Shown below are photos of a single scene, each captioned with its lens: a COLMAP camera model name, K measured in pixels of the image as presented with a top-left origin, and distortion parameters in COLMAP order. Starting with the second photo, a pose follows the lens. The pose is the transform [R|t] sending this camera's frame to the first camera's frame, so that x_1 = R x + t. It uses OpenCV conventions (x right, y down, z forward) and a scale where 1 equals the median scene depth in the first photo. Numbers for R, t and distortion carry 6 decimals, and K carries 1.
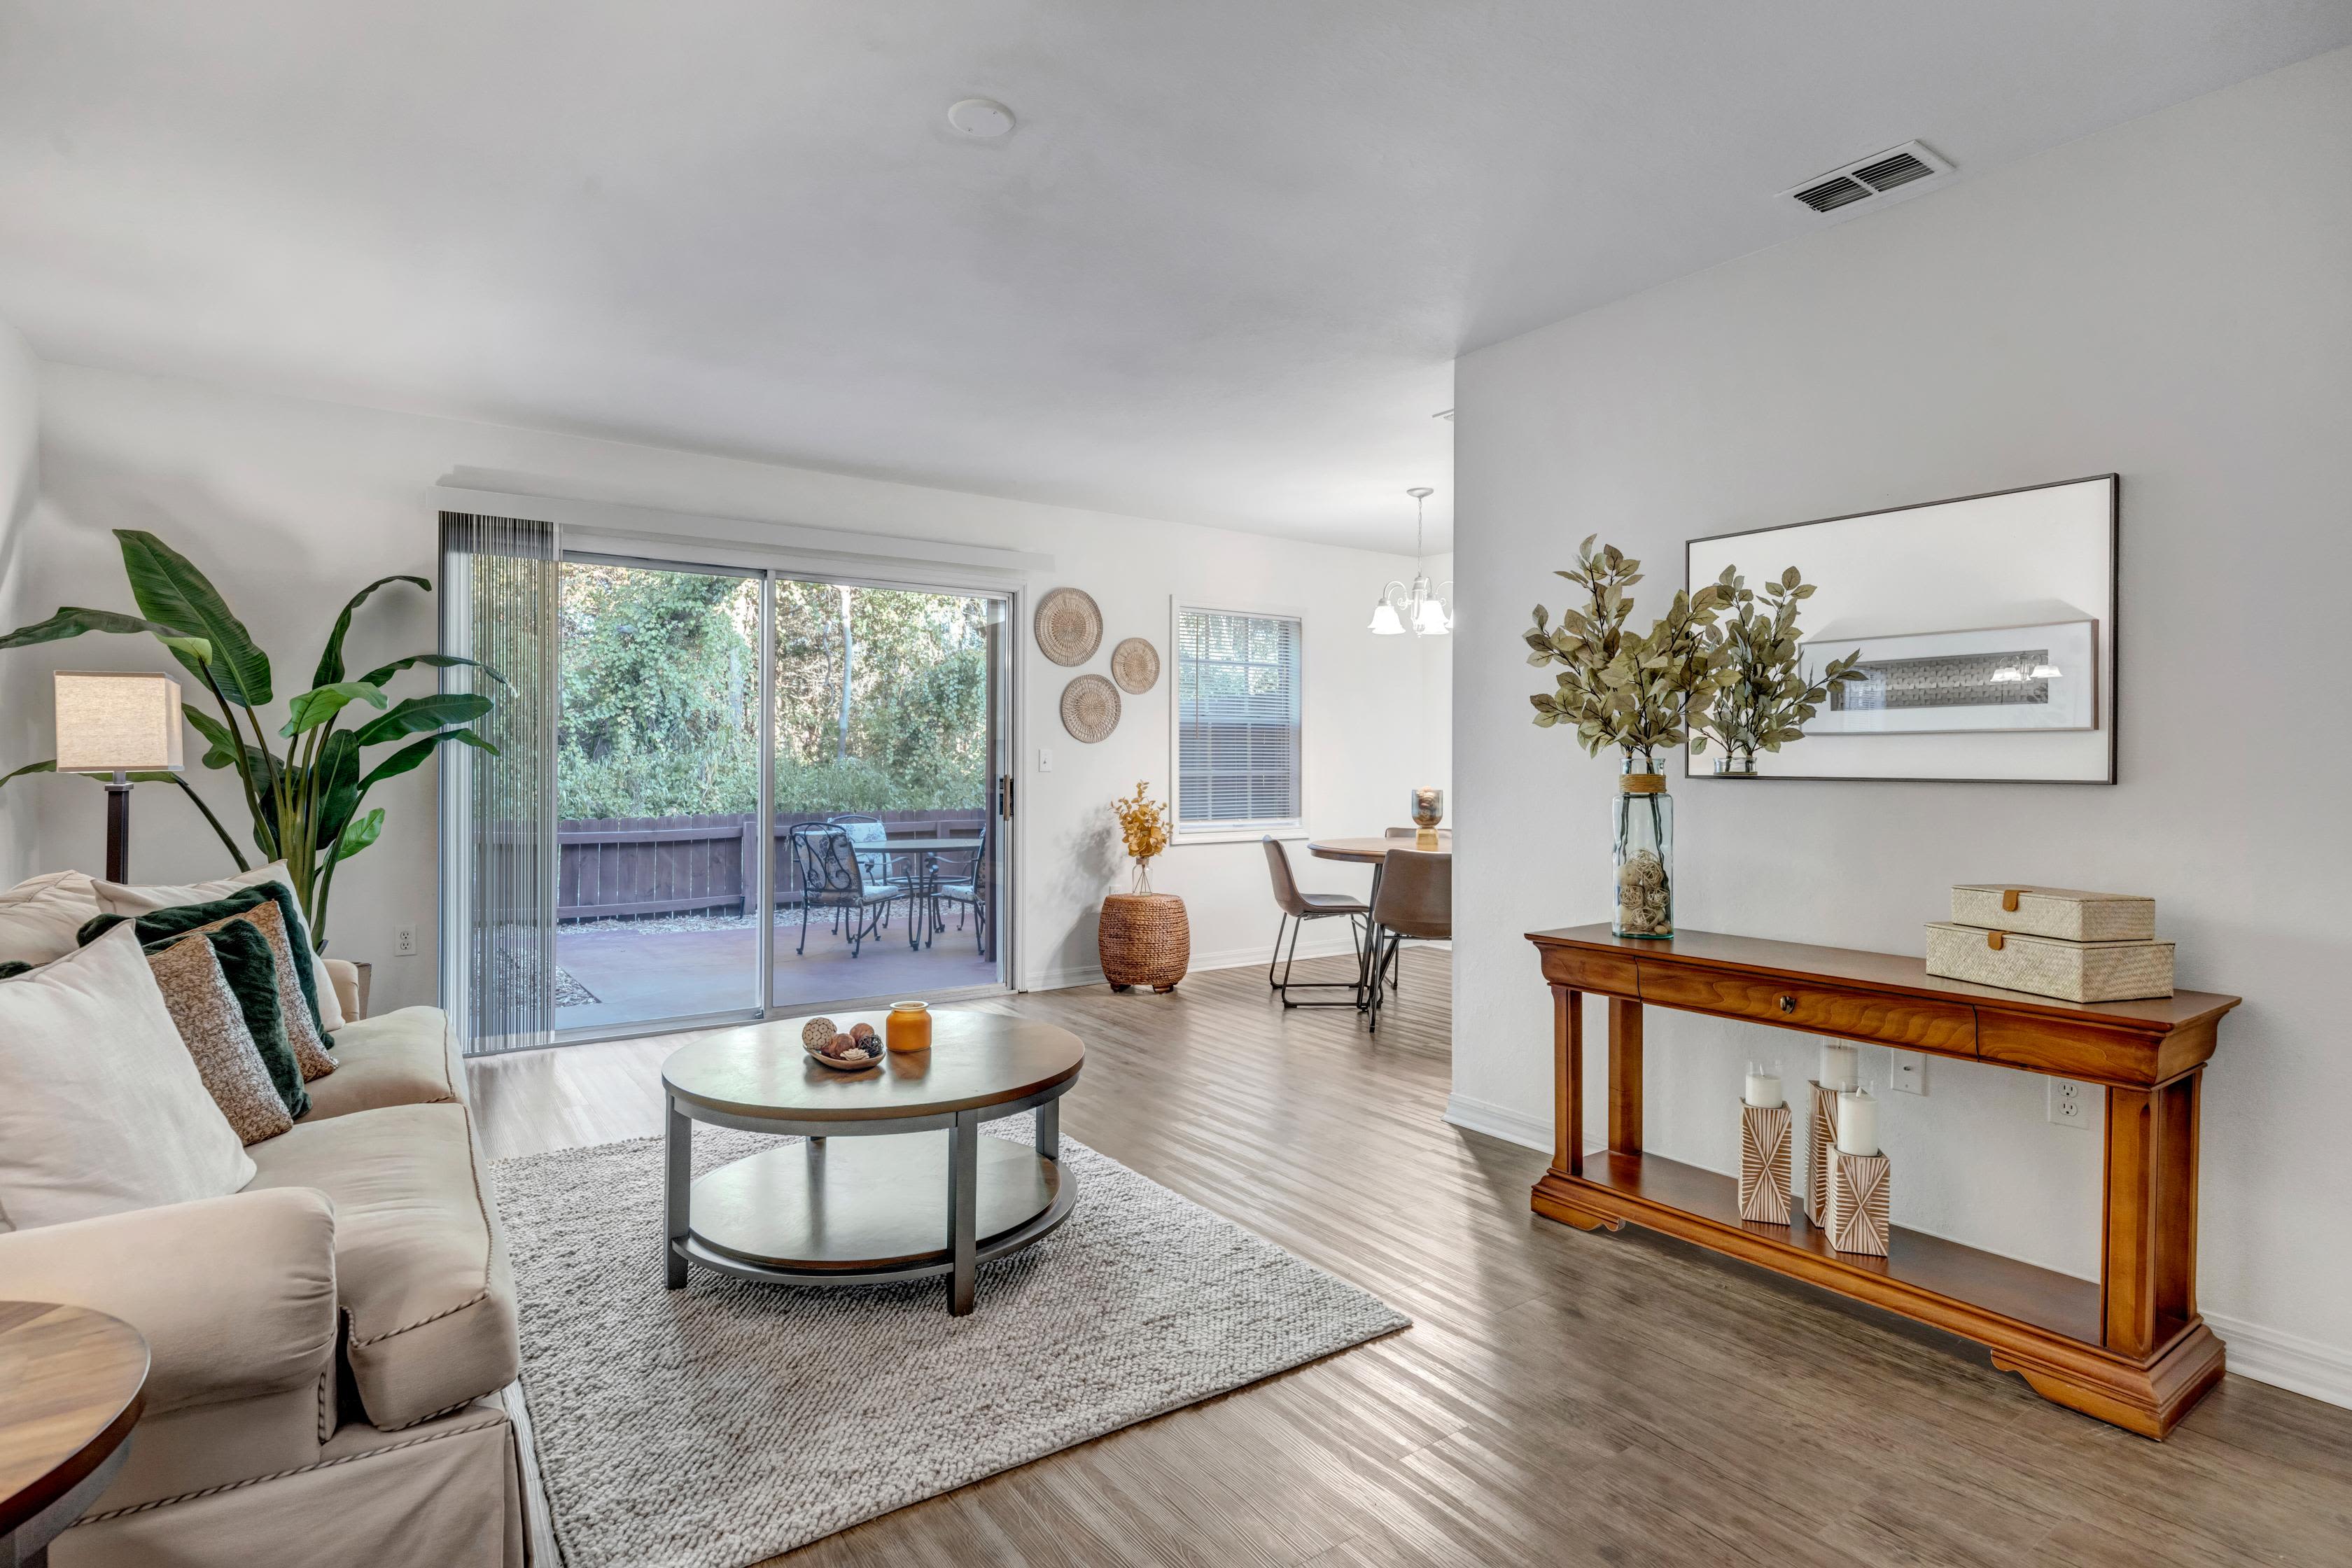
lens RADIAL K [[1193.8, 0, 1170.7], [0, 1193.8, 780.7], [0, 0, 1]] dist [-0.000827, 0.000017]
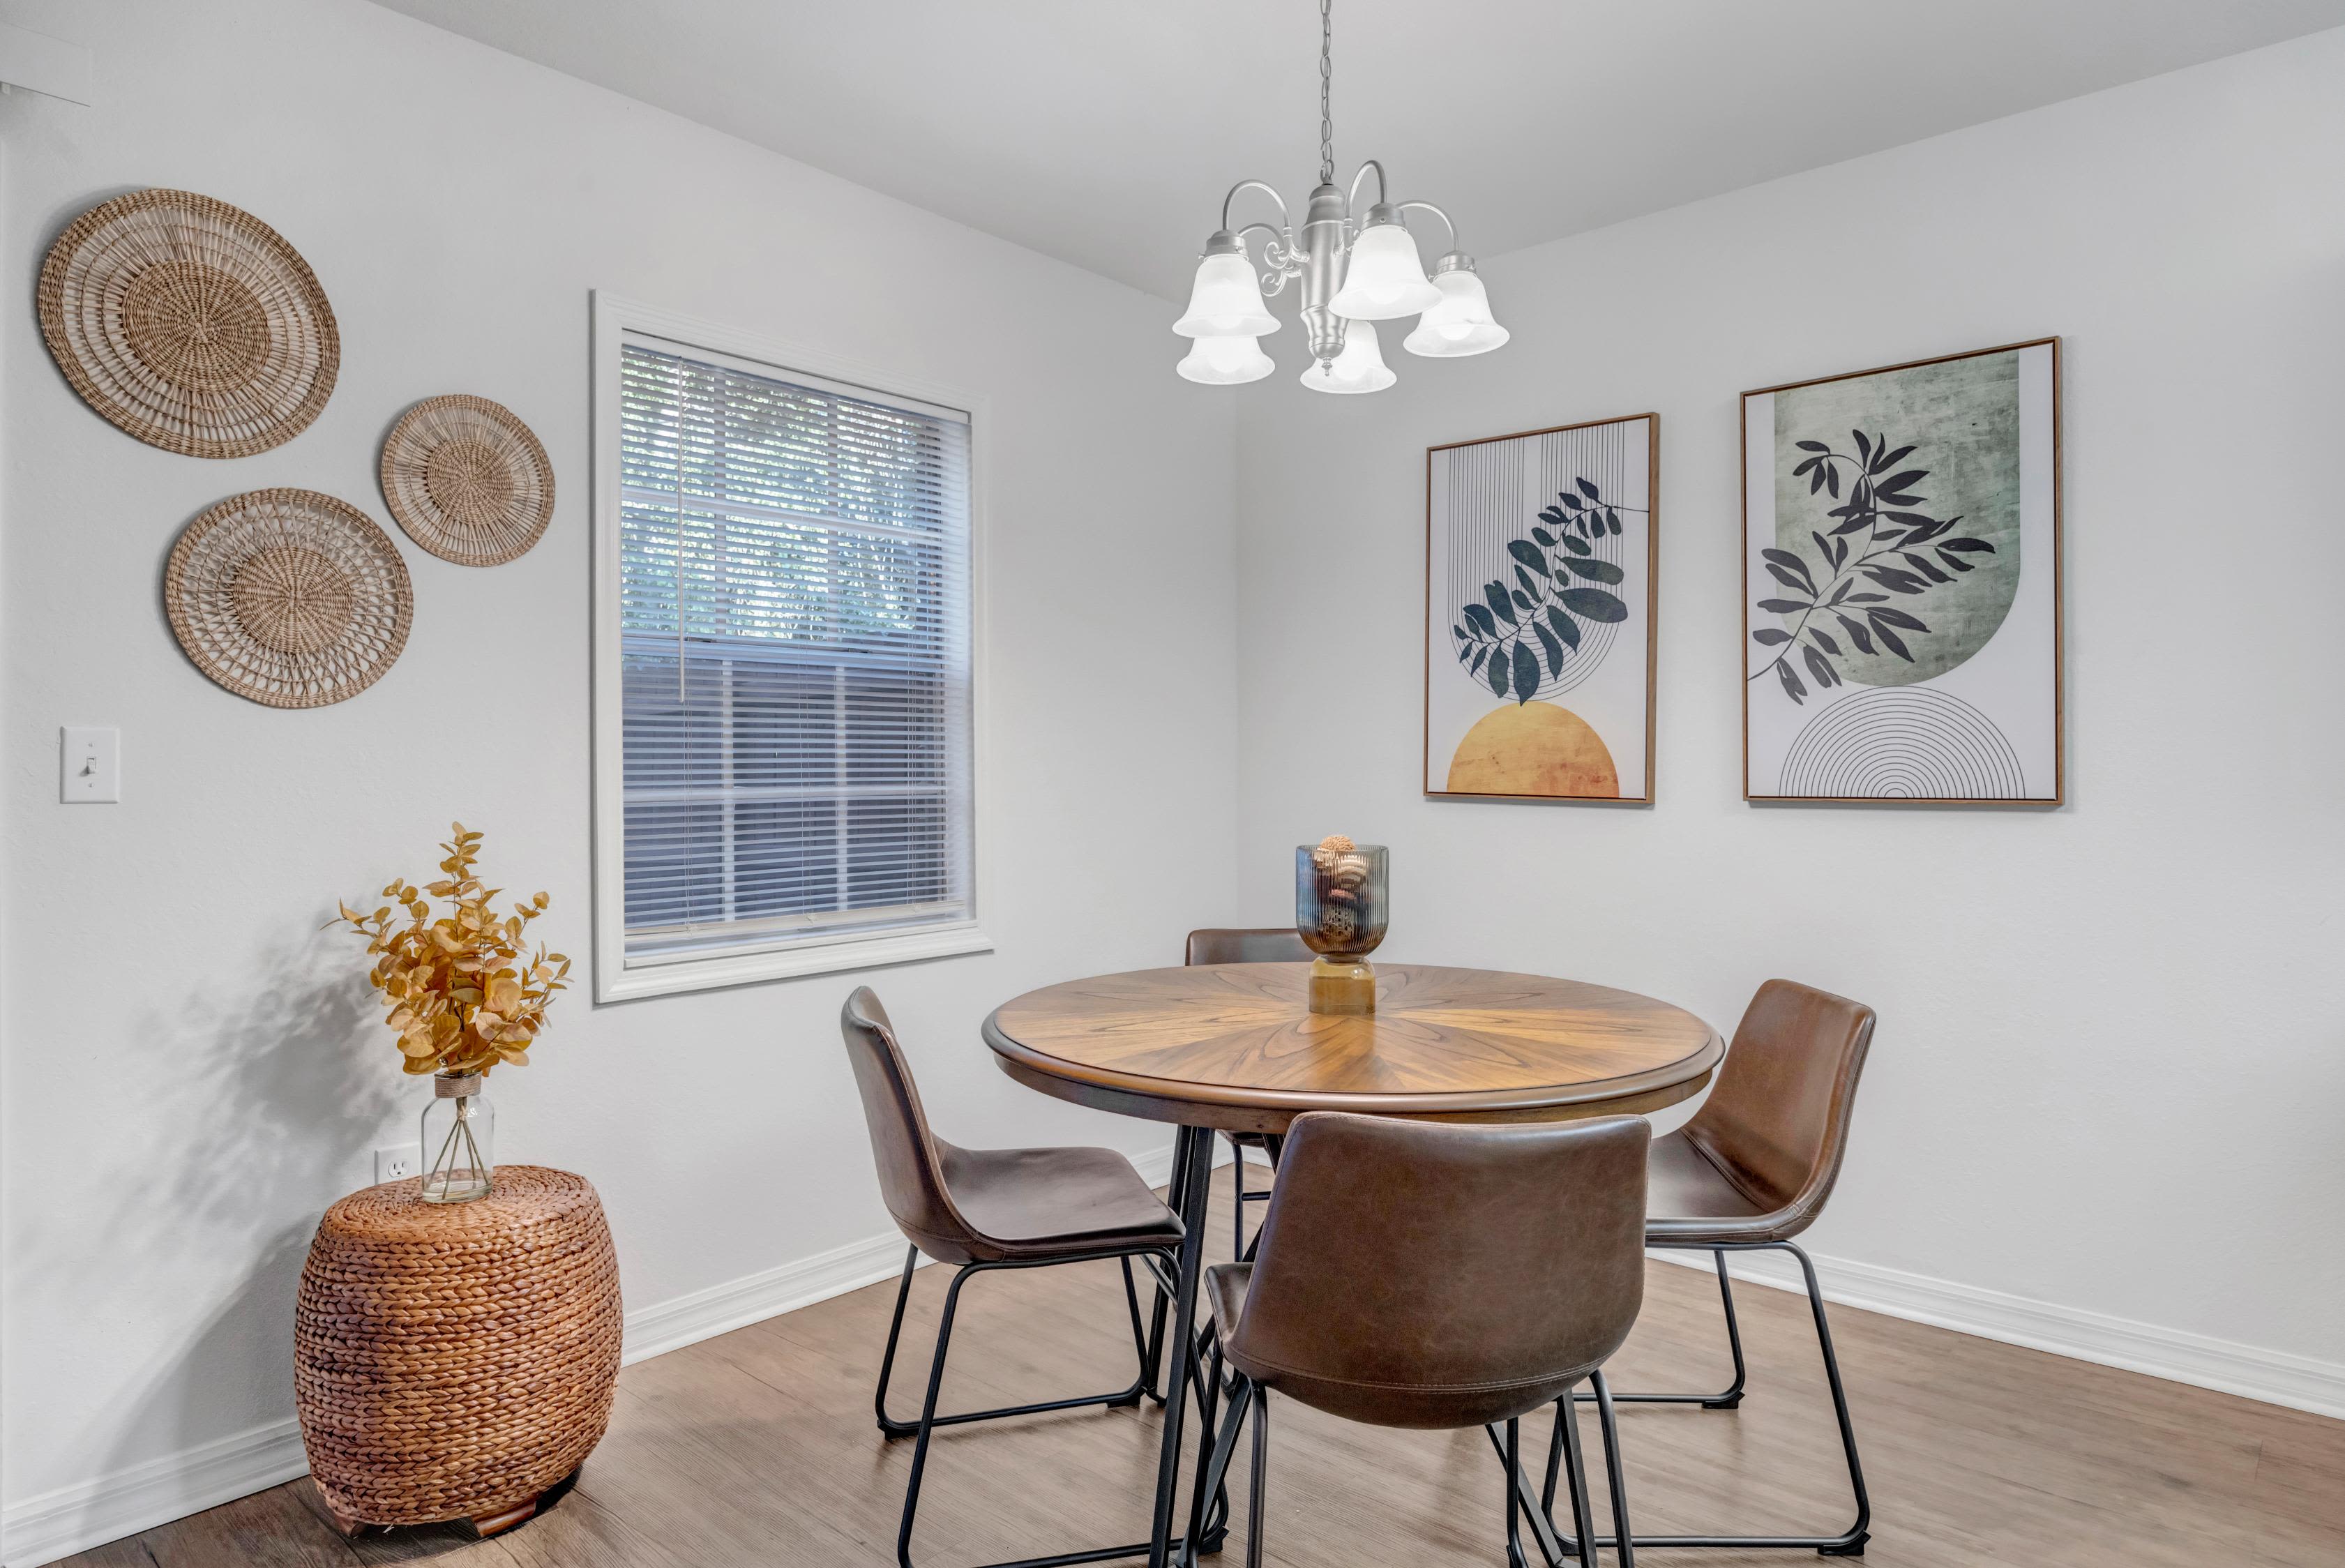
lens RADIAL K [[1354.4, 0, 1167.0], [0, 1354.4, 777.1], [0, 0, 1]] dist [-0.003633, -0.001917]
pose [[0.973573, -0.006724, 0.228277, 0.076404], [0.007698, 0.999965, -0.003375, -0.010559], [-0.228246, 0.005043, 0.973590, 0.606398]]
